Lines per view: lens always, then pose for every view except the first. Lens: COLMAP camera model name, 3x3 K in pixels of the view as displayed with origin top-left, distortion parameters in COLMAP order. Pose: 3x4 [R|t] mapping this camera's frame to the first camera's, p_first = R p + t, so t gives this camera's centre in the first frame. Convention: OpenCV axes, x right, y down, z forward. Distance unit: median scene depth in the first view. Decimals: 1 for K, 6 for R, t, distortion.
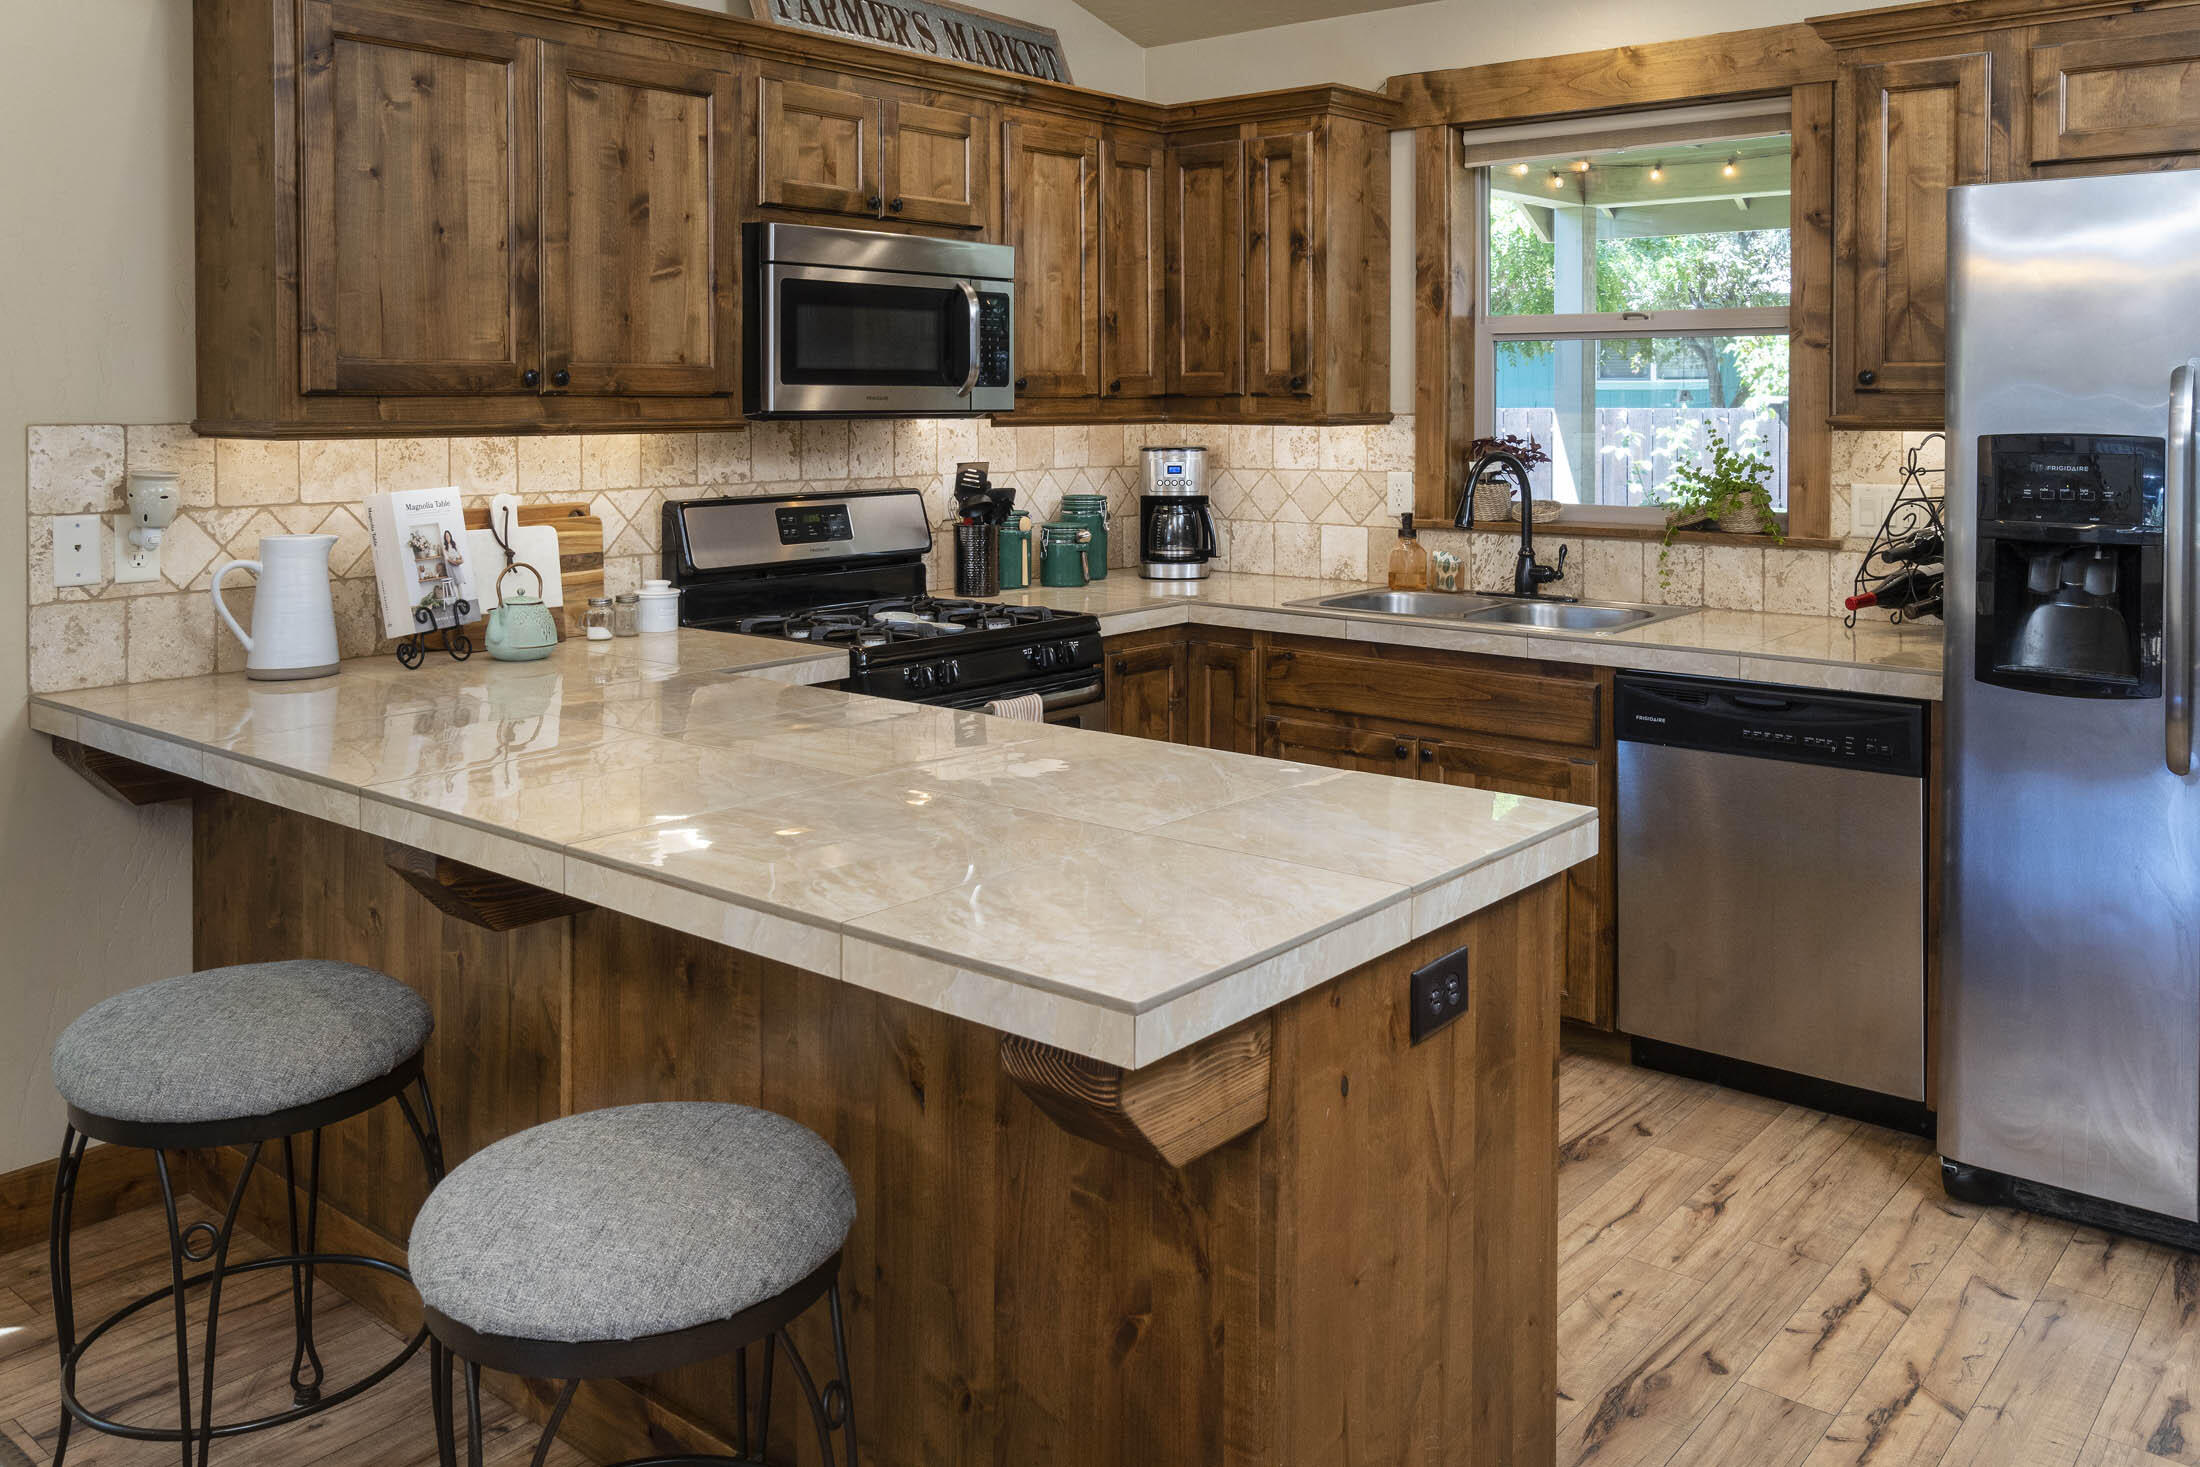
lens RADIAL K [[1748.1, 0, 1092.6], [0, 1748.1, 727.1], [0, 0, 1]] dist [-0.001184, 0.004224]
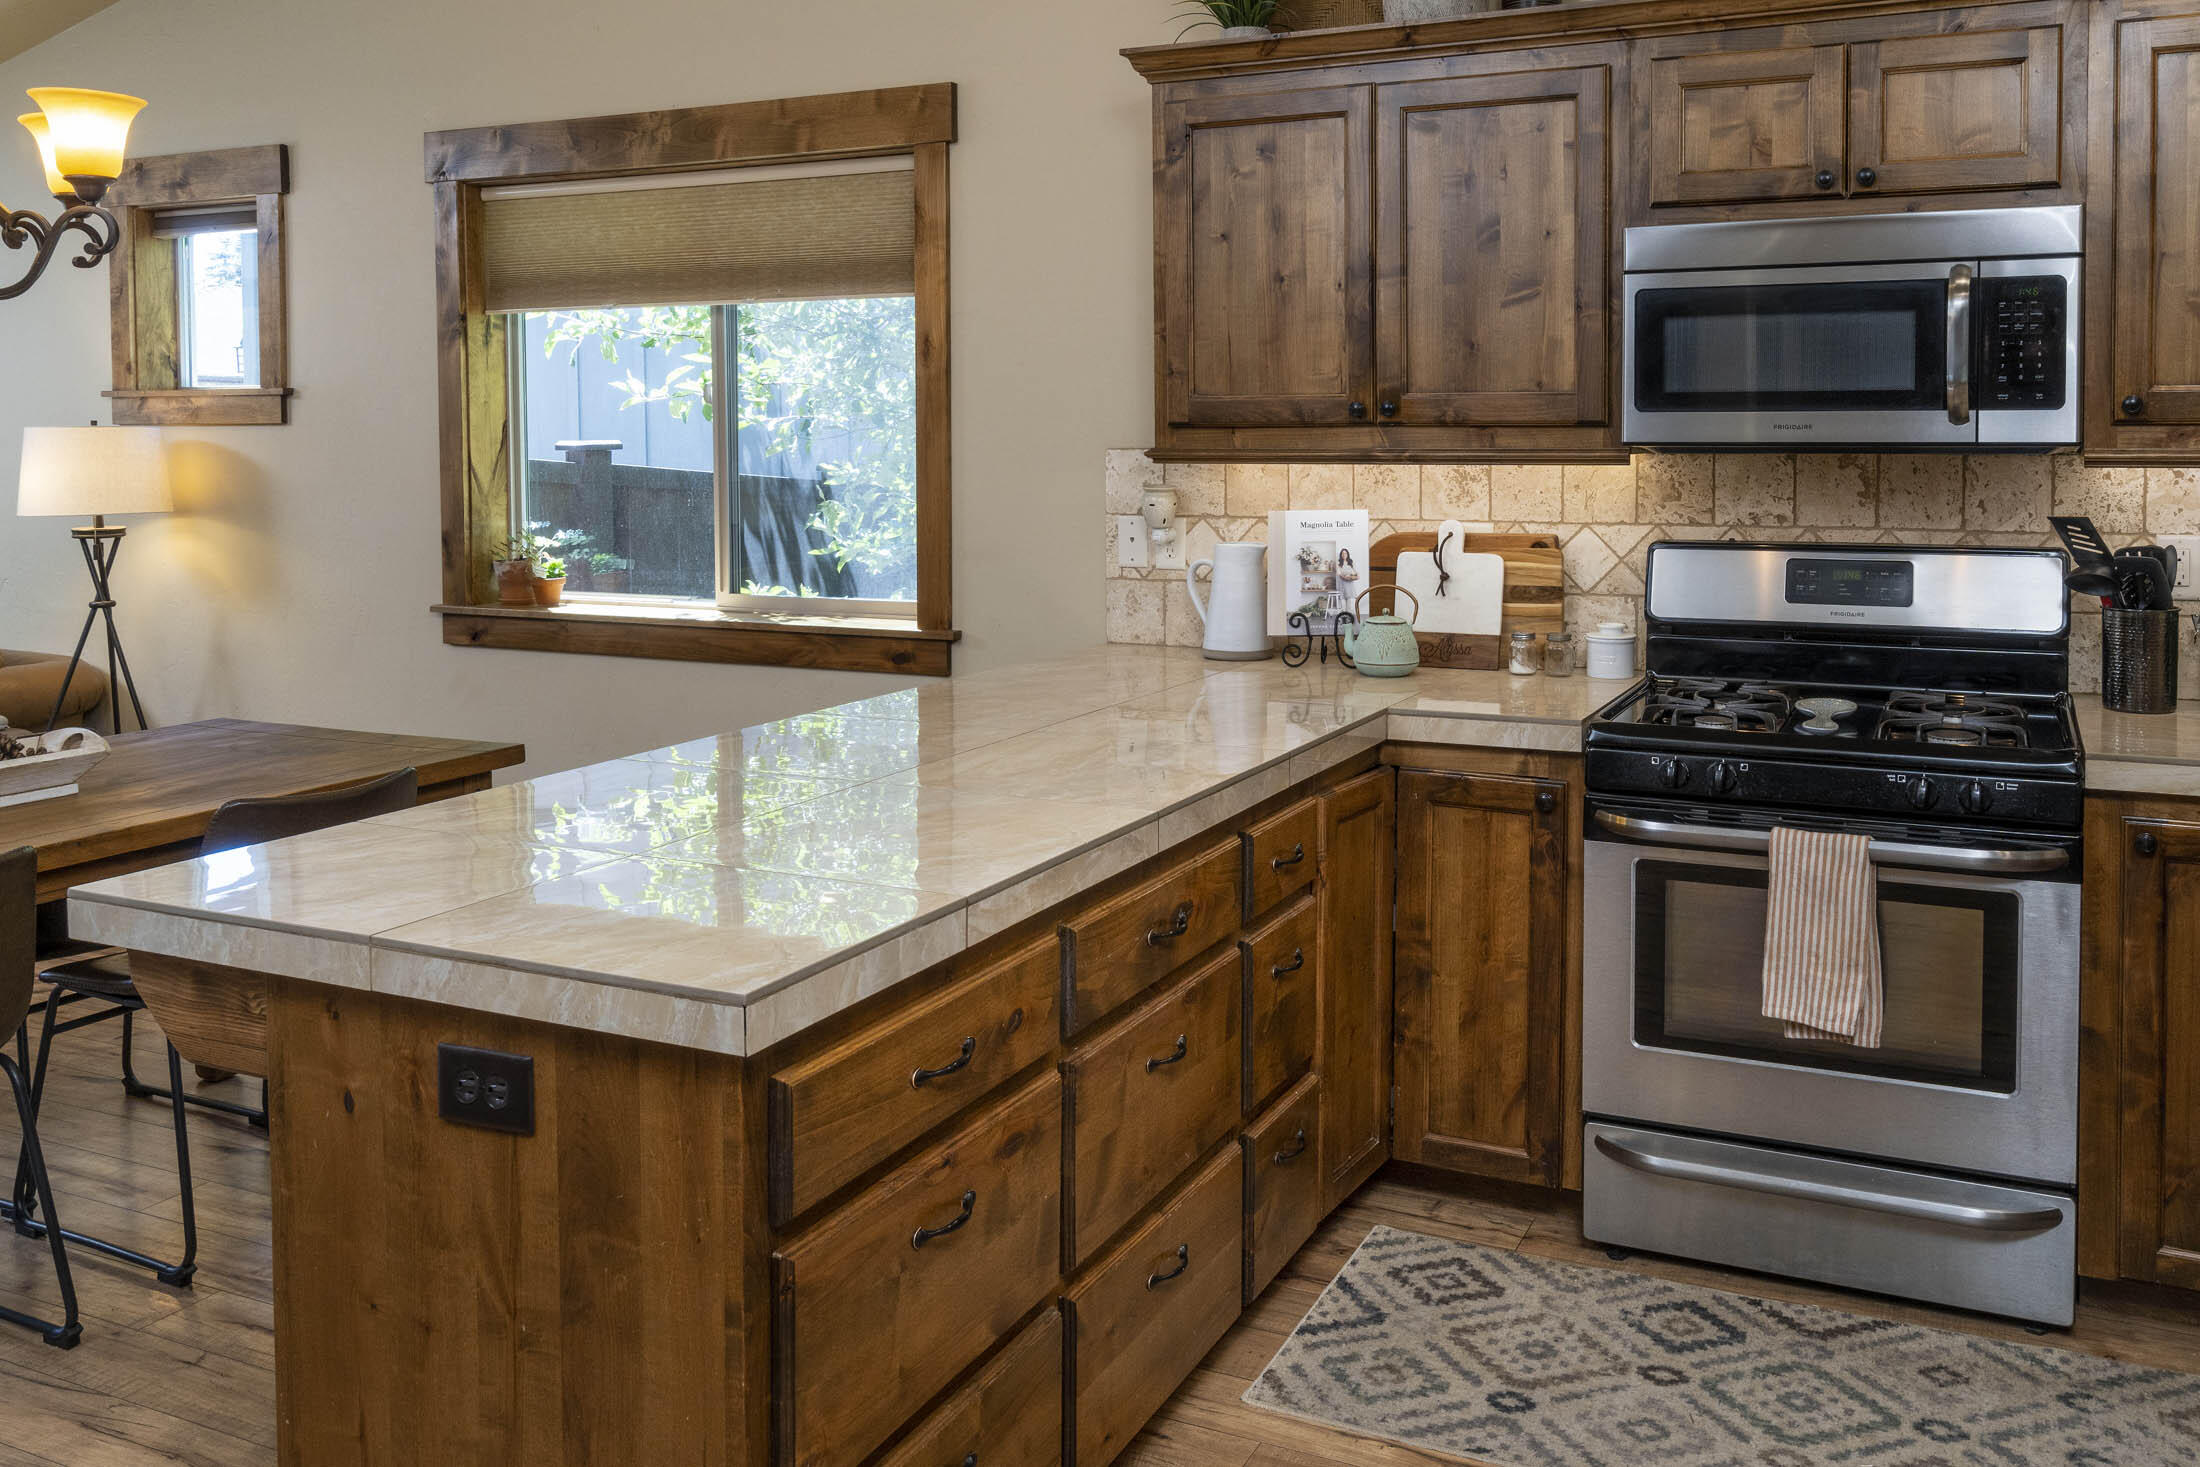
lens RADIAL K [[1716.2, 0, 1249.9], [0, 1716.2, 734.7], [0, 0, 1]] dist [-0.000751, -0.000165]
pose [[0.283943, 0.168066, -0.943997, 0.568089], [-0.173329, 0.977296, 0.121859, -0.103778], [0.943045, 0.129021, 0.306627, 0.545830]]
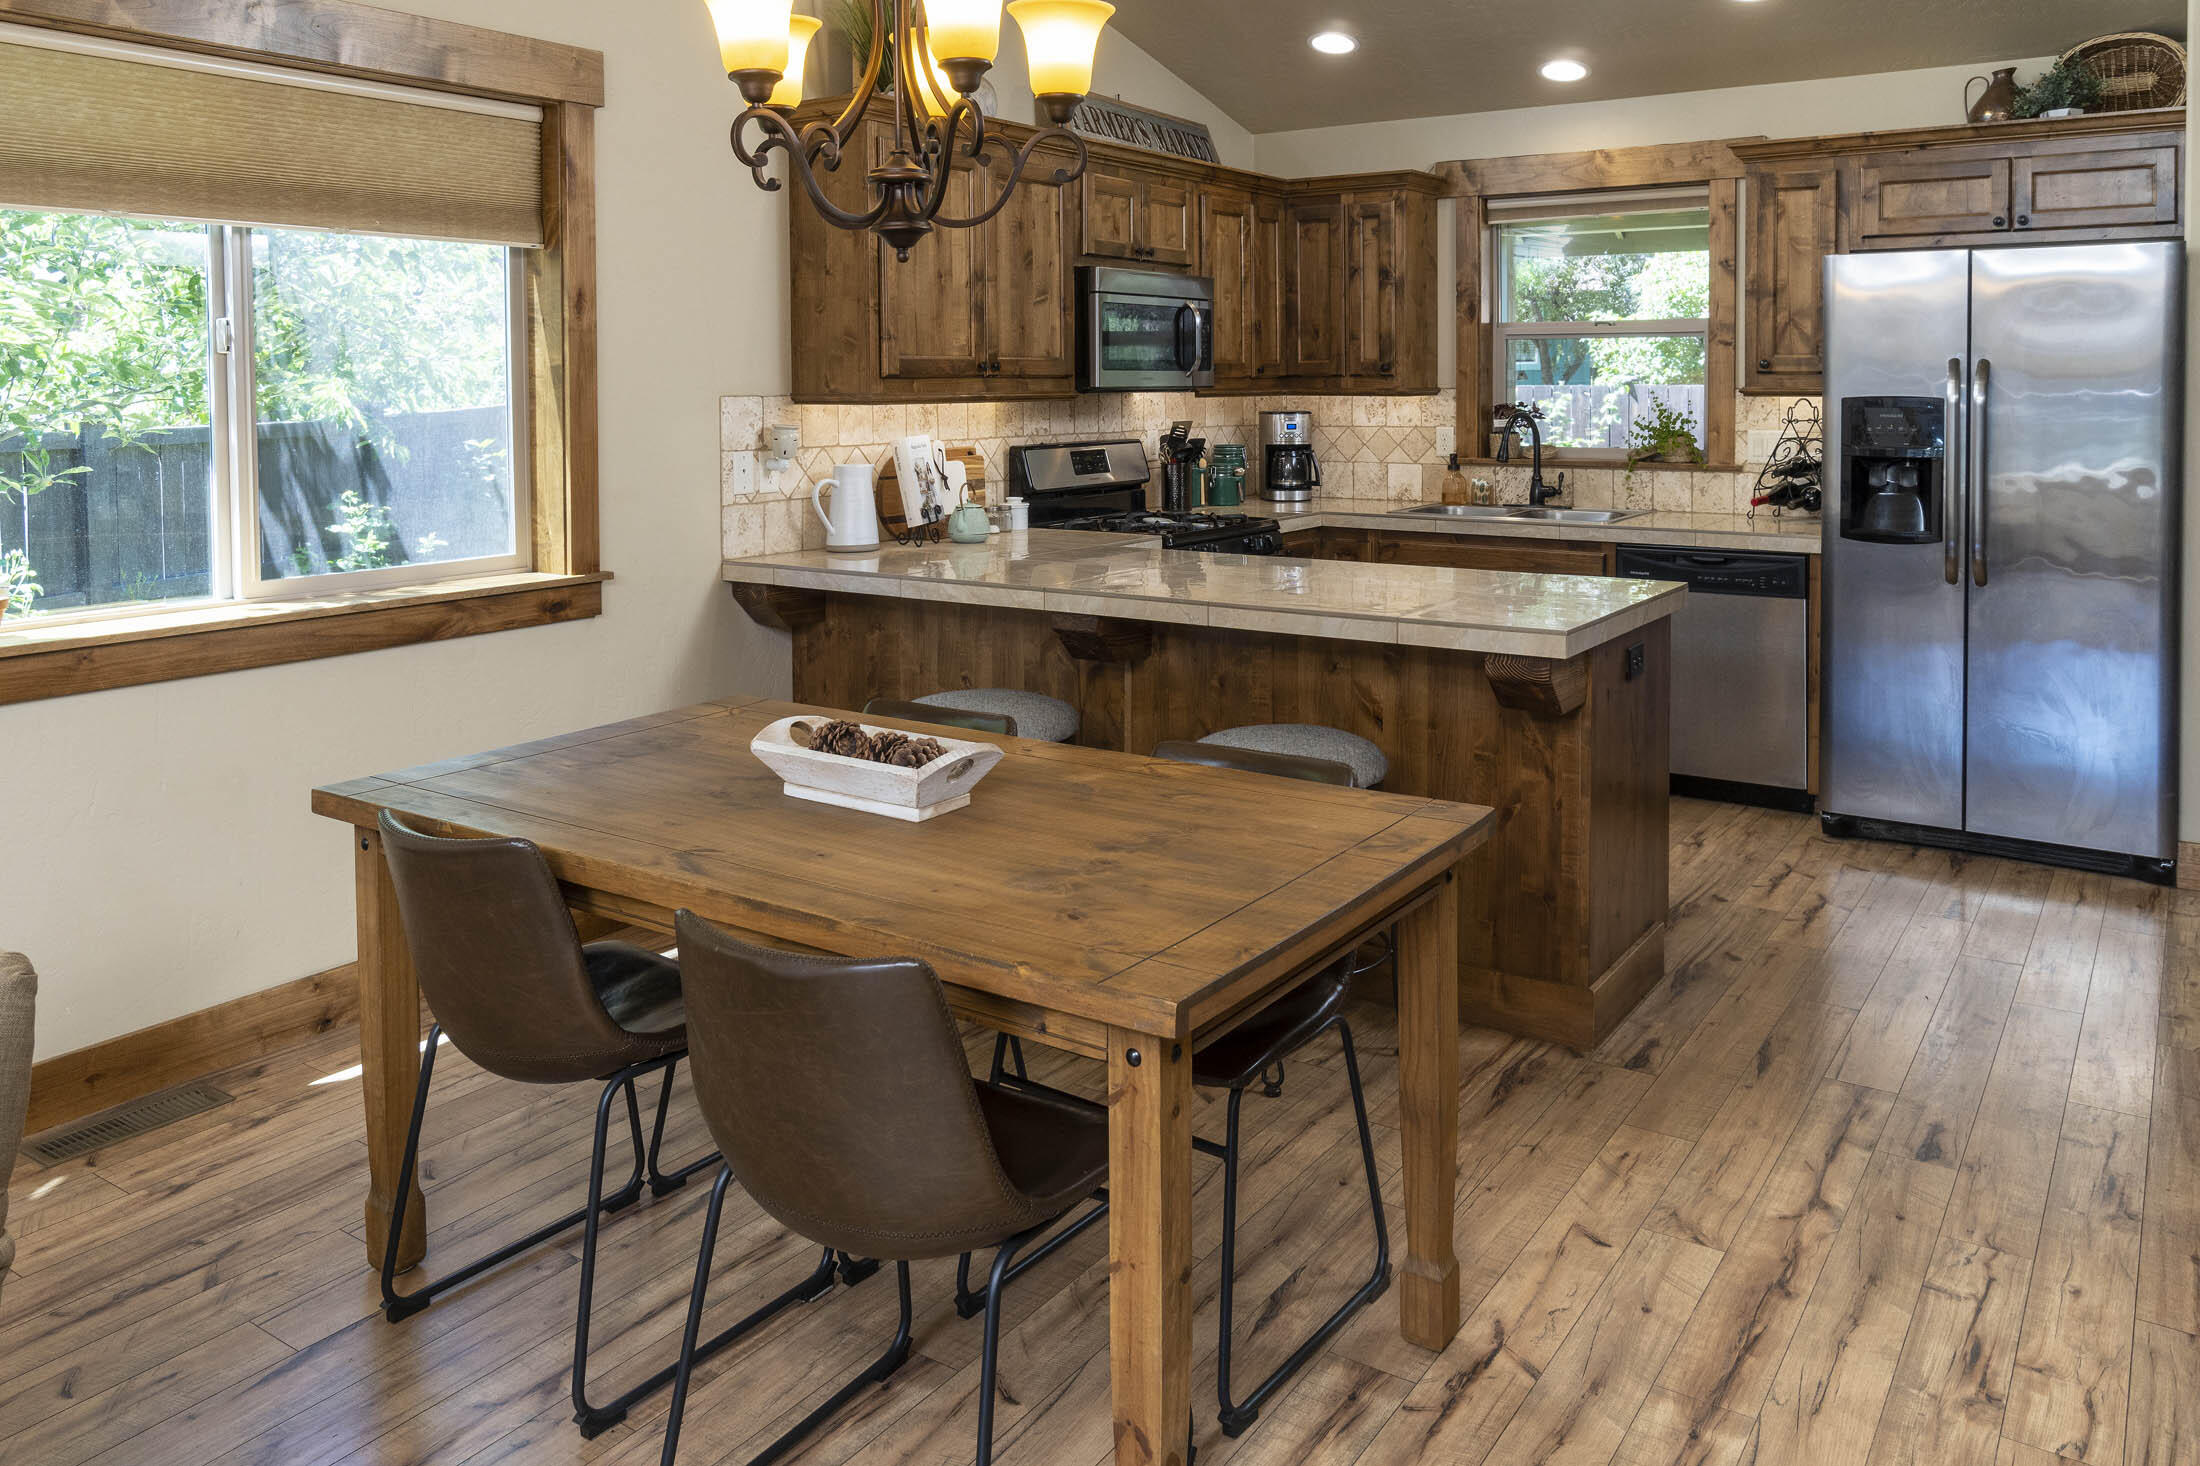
lens RADIAL K [[1589.0, 0, 1100.0], [0, 1589.0, 733.0], [0, 0, 1]] dist [-0.000815, -0.001338]
pose [[0.995609, -0.023393, 0.090643, -0.298177], [0.020367, 0.999209, 0.034167, 0.077044], [-0.091370, -0.032171, 0.995297, -0.409453]]
